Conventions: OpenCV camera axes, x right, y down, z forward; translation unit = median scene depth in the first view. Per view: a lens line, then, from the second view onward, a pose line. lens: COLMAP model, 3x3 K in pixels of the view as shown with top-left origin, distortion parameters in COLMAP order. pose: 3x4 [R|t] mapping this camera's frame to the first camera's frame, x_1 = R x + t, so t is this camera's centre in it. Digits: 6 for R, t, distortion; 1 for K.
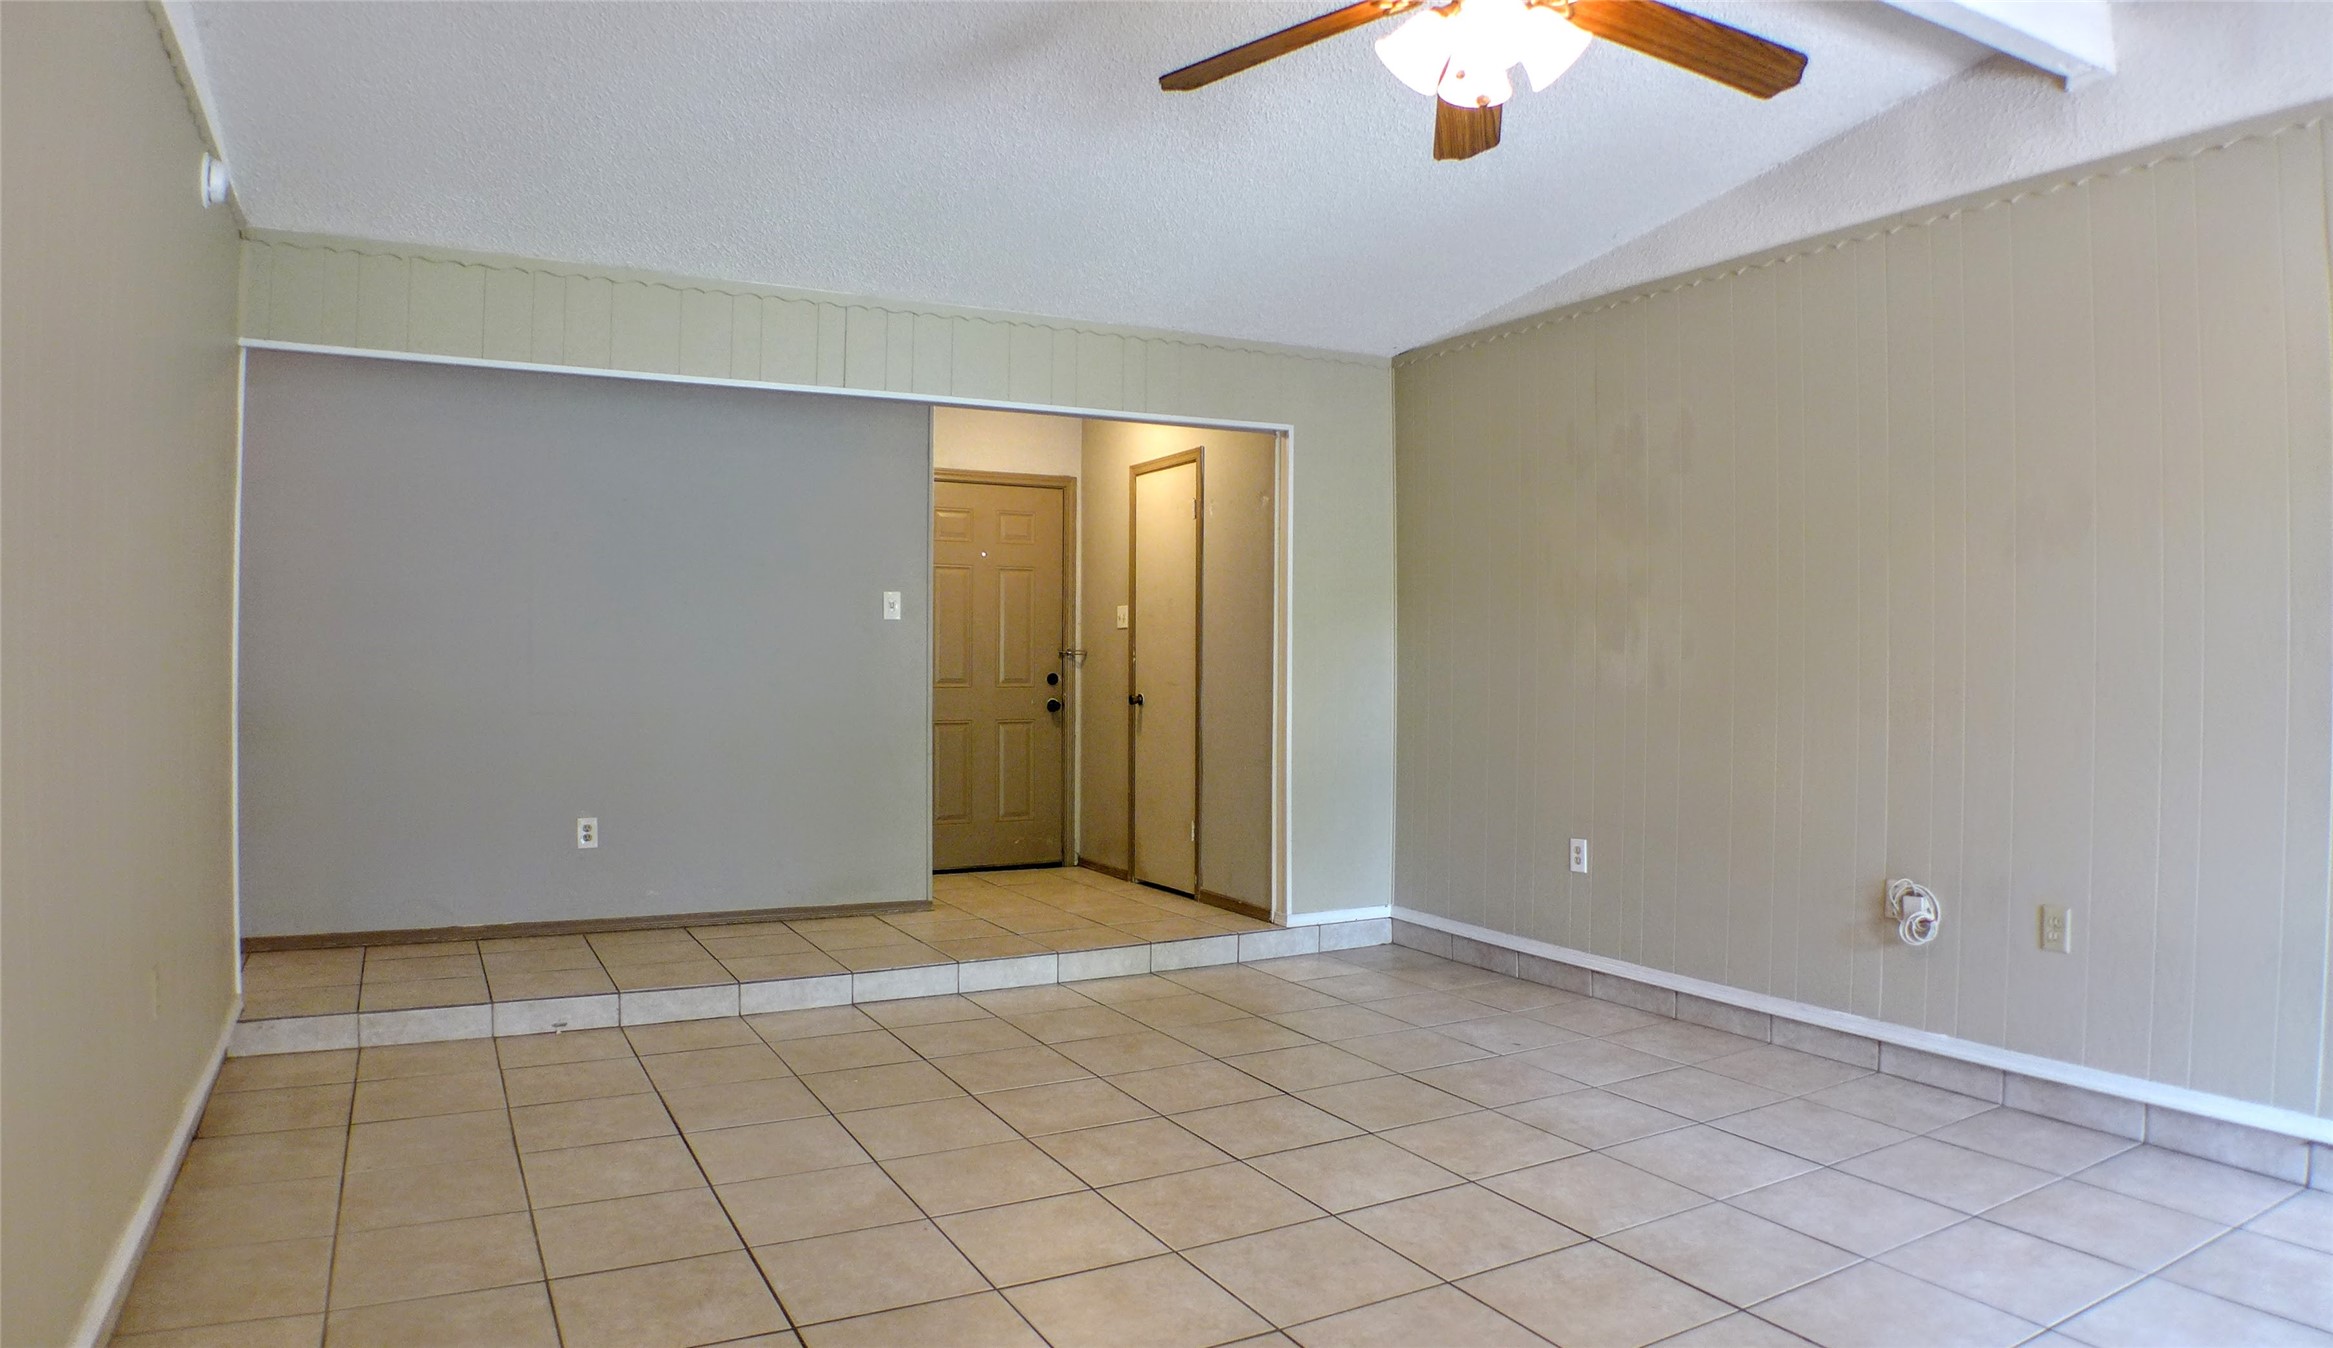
lens RADIAL K [[1470.1, 0, 1166.5], [0, 1470.1, 674.0], [0, 0, 1]] dist [-0.120283, 0.002356]
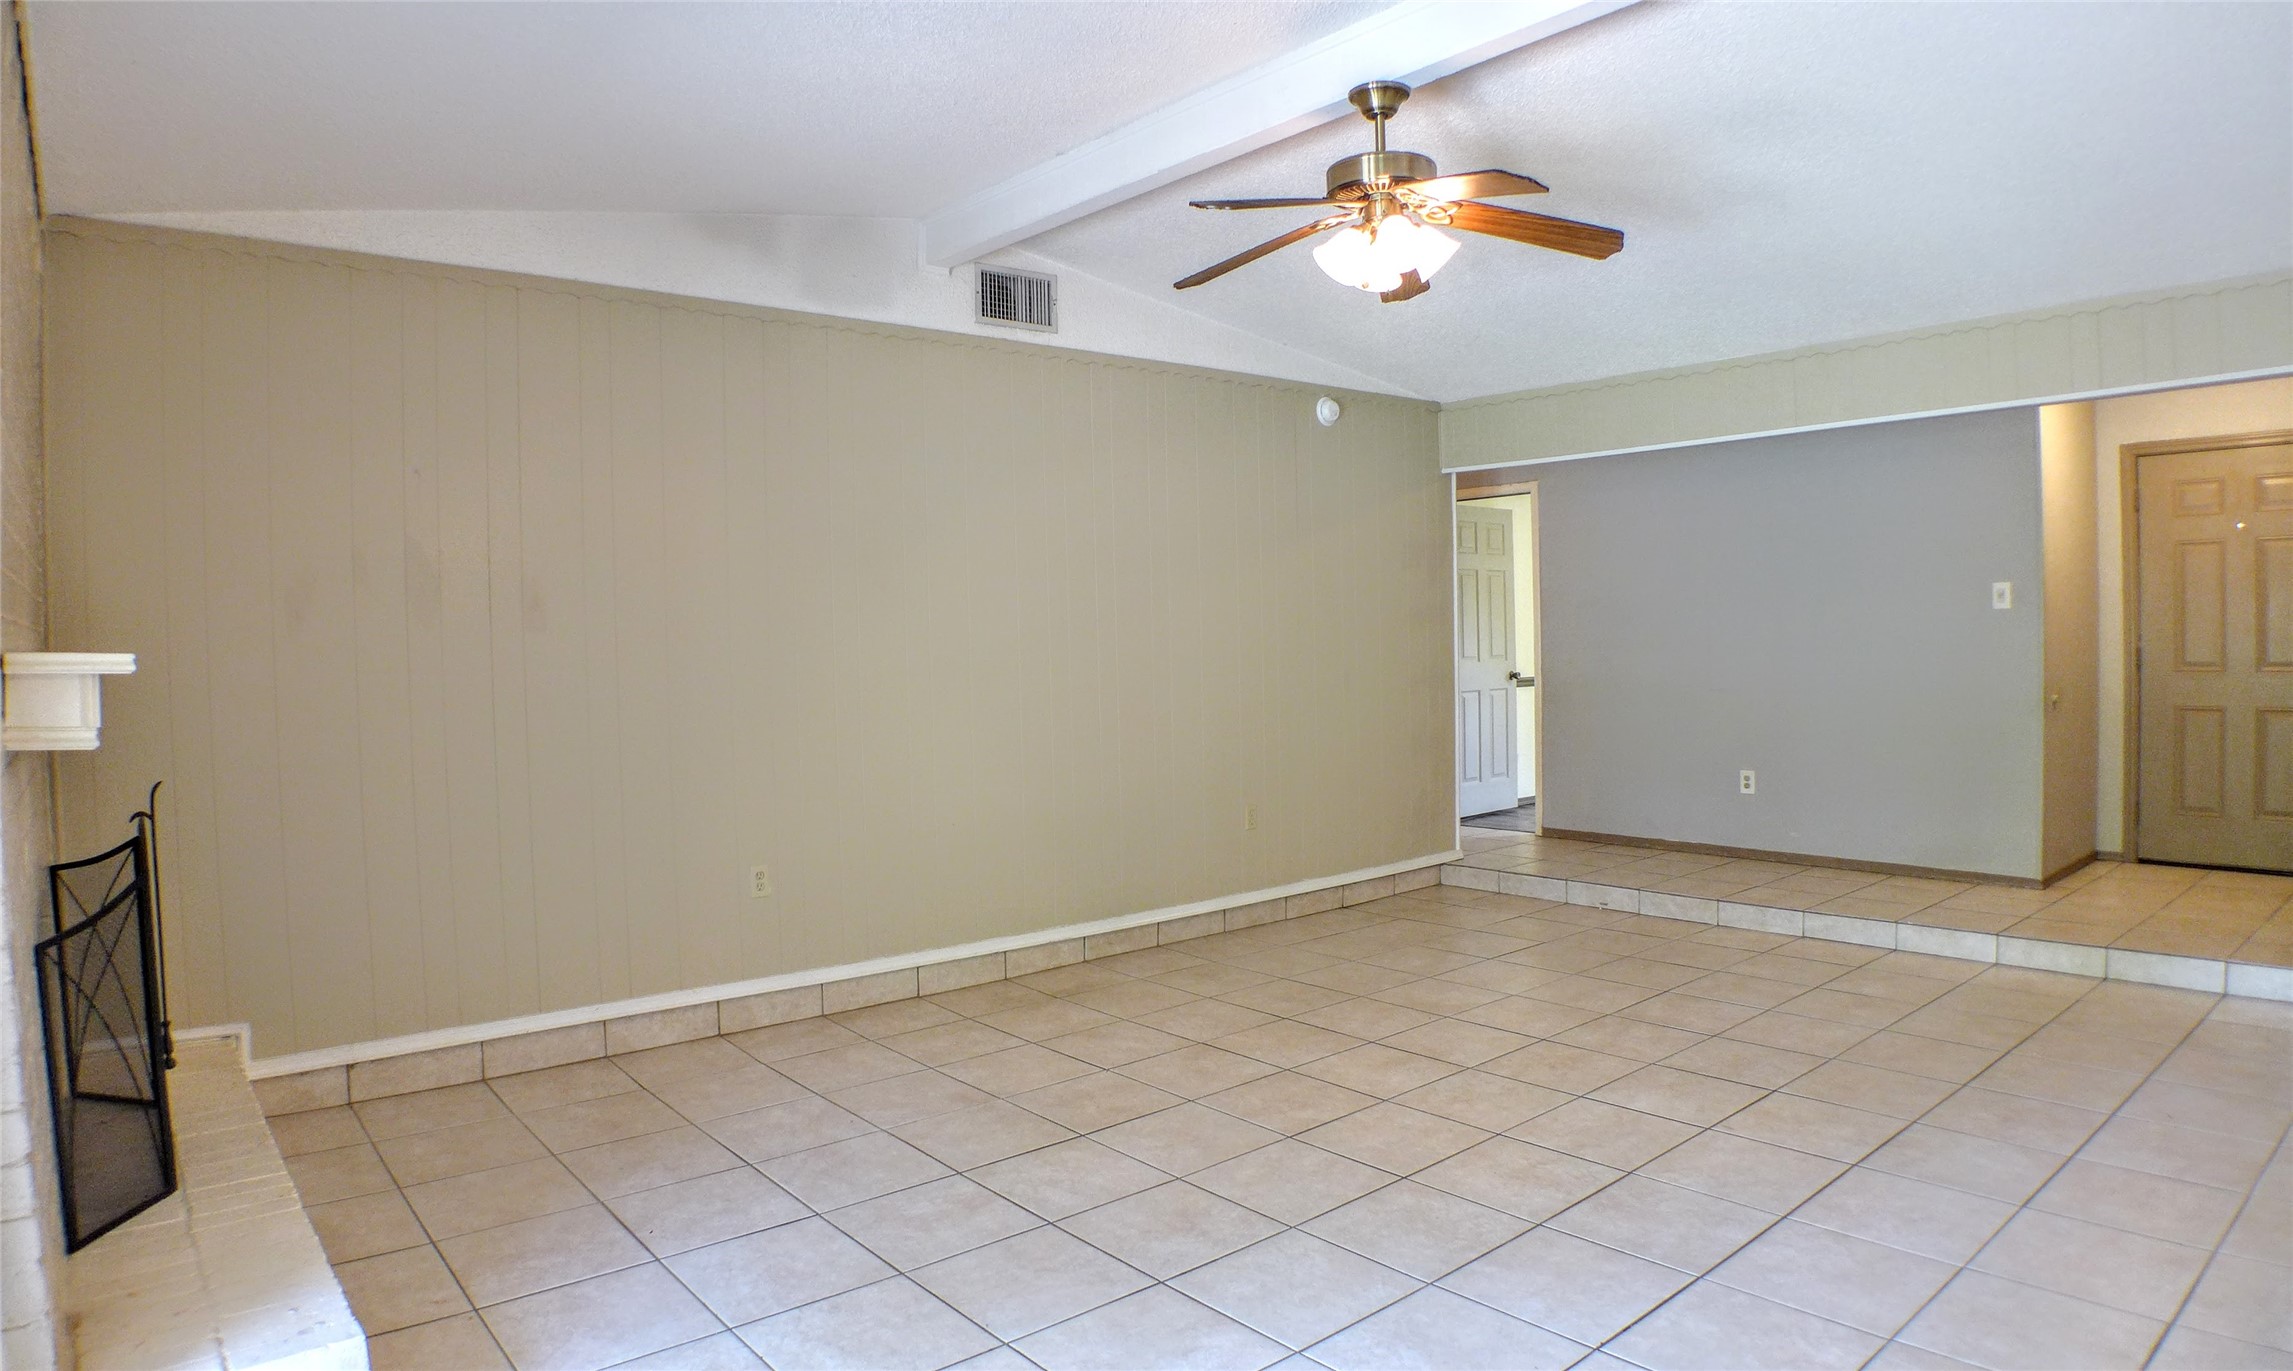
lens RADIAL K [[1431.5, 0, 1146.5], [0, 1431.5, 685.5], [0, 0, 1]] dist [-0.068021, 0.000775]
pose [[0.163520, 0.022074, -0.986293, 1.042567], [0.013214, 0.999611, 0.024562, -0.021824], [0.986452, -0.017049, 0.163164, 0.339439]]
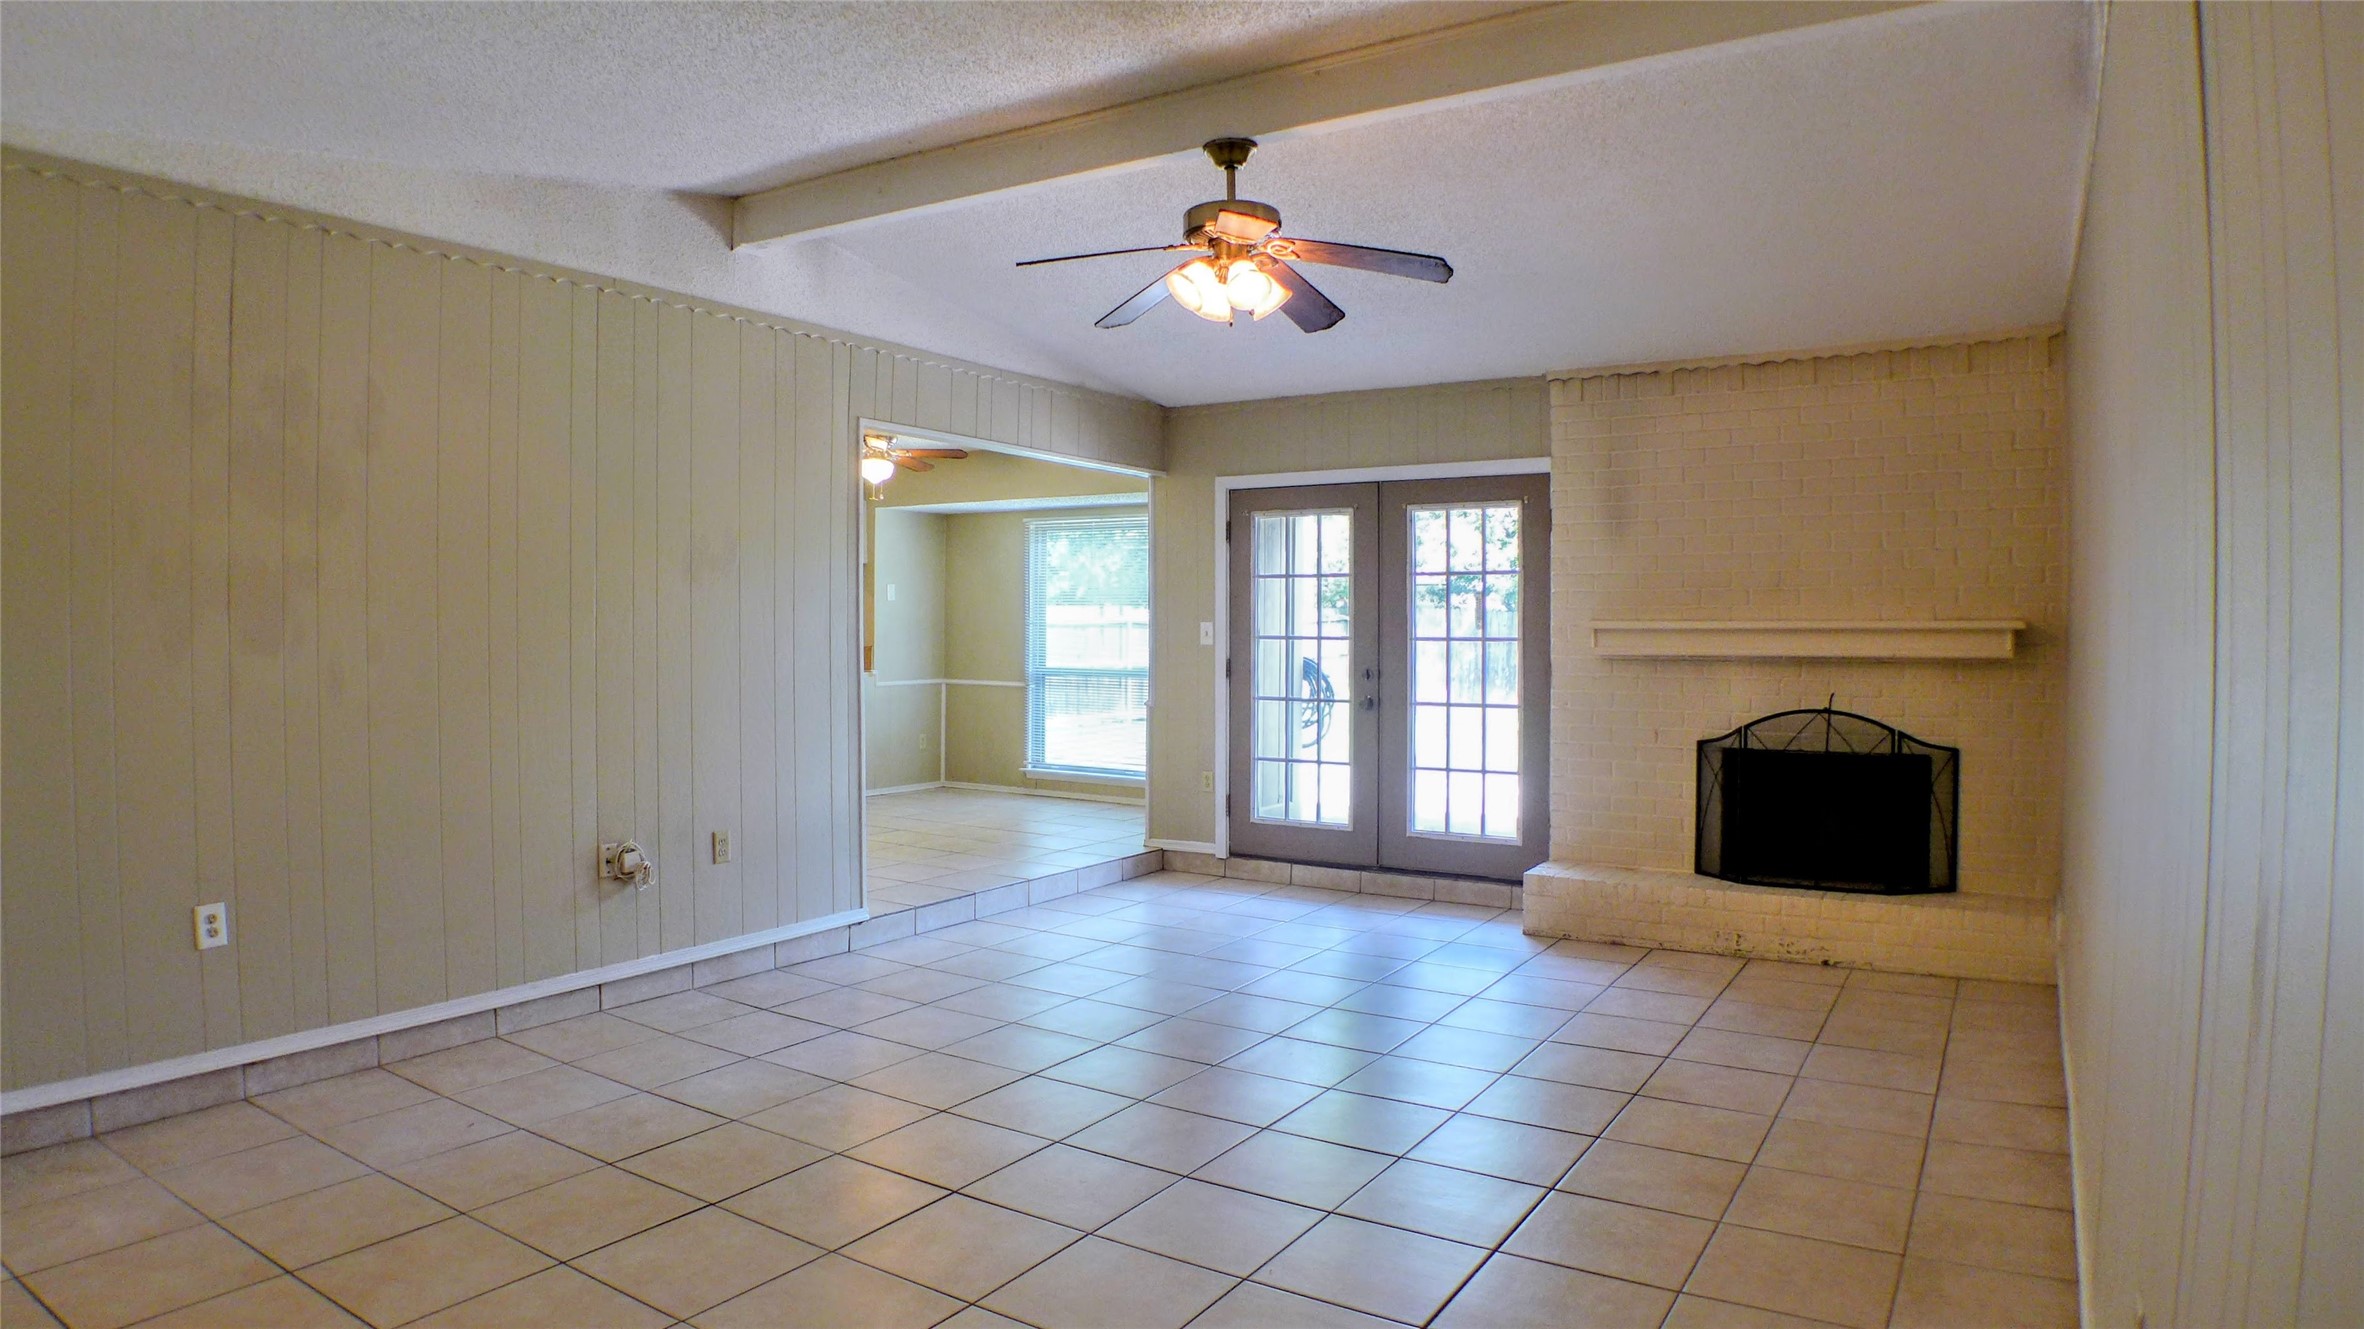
lens RADIAL K [[1267.7, 0, 1182.0], [0, 1267.7, 664.5], [0, 0, 1]] dist [-0.000995, -0.045447]
pose [[-0.438251, -0.028384, 0.898404, -0.679720], [0.006902, 0.999366, 0.034940, -0.039757], [-0.898826, 0.021513, -0.437777, 1.091452]]
